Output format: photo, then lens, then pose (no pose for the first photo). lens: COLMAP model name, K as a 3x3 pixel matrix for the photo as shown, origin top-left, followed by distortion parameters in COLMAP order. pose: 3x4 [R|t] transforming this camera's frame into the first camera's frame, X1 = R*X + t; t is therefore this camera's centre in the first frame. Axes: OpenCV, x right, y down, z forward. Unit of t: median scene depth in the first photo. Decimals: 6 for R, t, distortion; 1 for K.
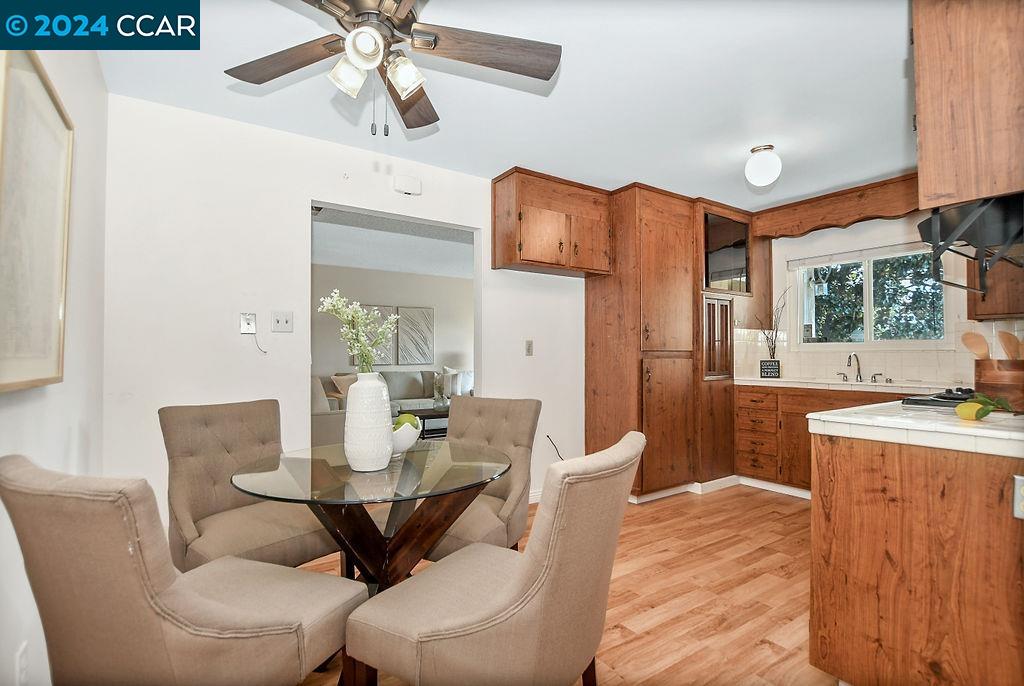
lens RADIAL K [[487.2, 0, 512.9], [0, 487.2, 351.5], [0, 0, 1]] dist [-0.038133, 0.005682]
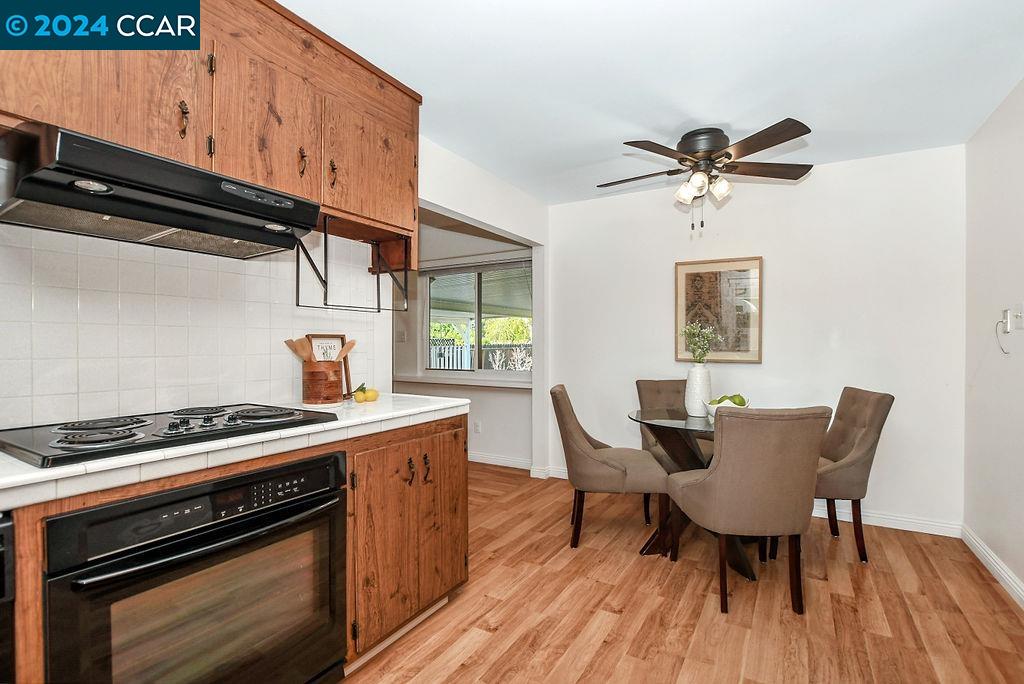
lens RADIAL K [[487.2, 0, 512.9], [0, 487.2, 350.5], [0, 0, 1]] dist [-0.038133, 0.005682]
pose [[-0.900966, 0.007076, -0.433832, 0.896590], [0.007136, 0.999973, 0.001490, -0.011135], [0.433831, -0.001754, -0.900993, 1.872517]]
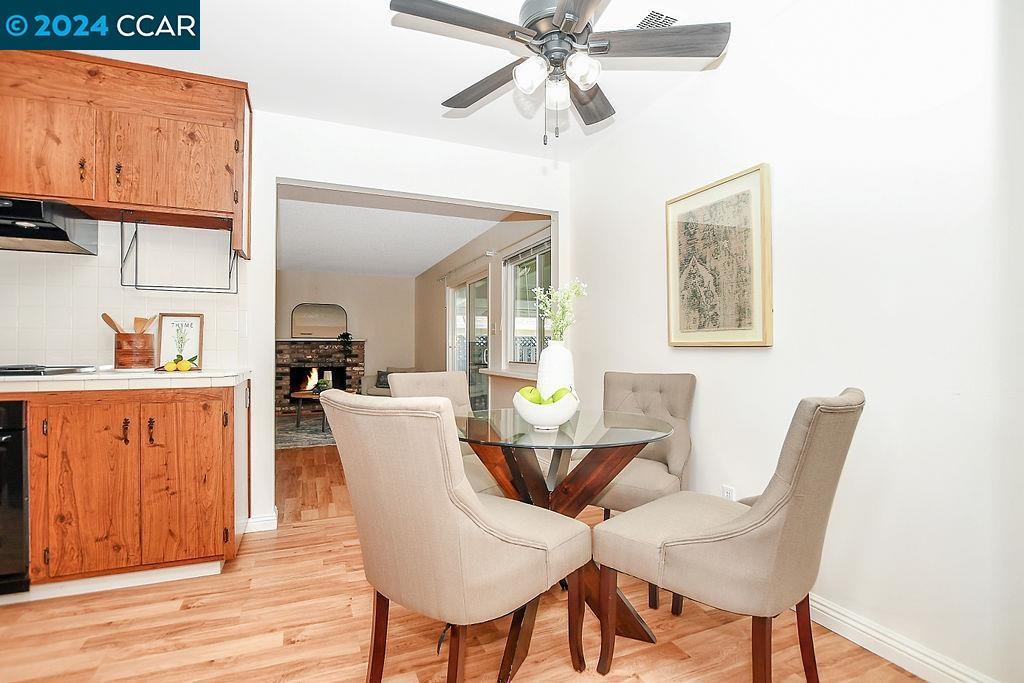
lens RADIAL K [[487.2, 0, 512.9], [0, 487.2, 350.0], [0, 0, 1]] dist [-0.038133, 0.005682]
pose [[-0.984274, 0.001476, 0.176642, -0.321764], [-0.000989, 0.999903, -0.013862, 0.066231], [-0.176645, -0.013819, -0.984178, 1.780780]]
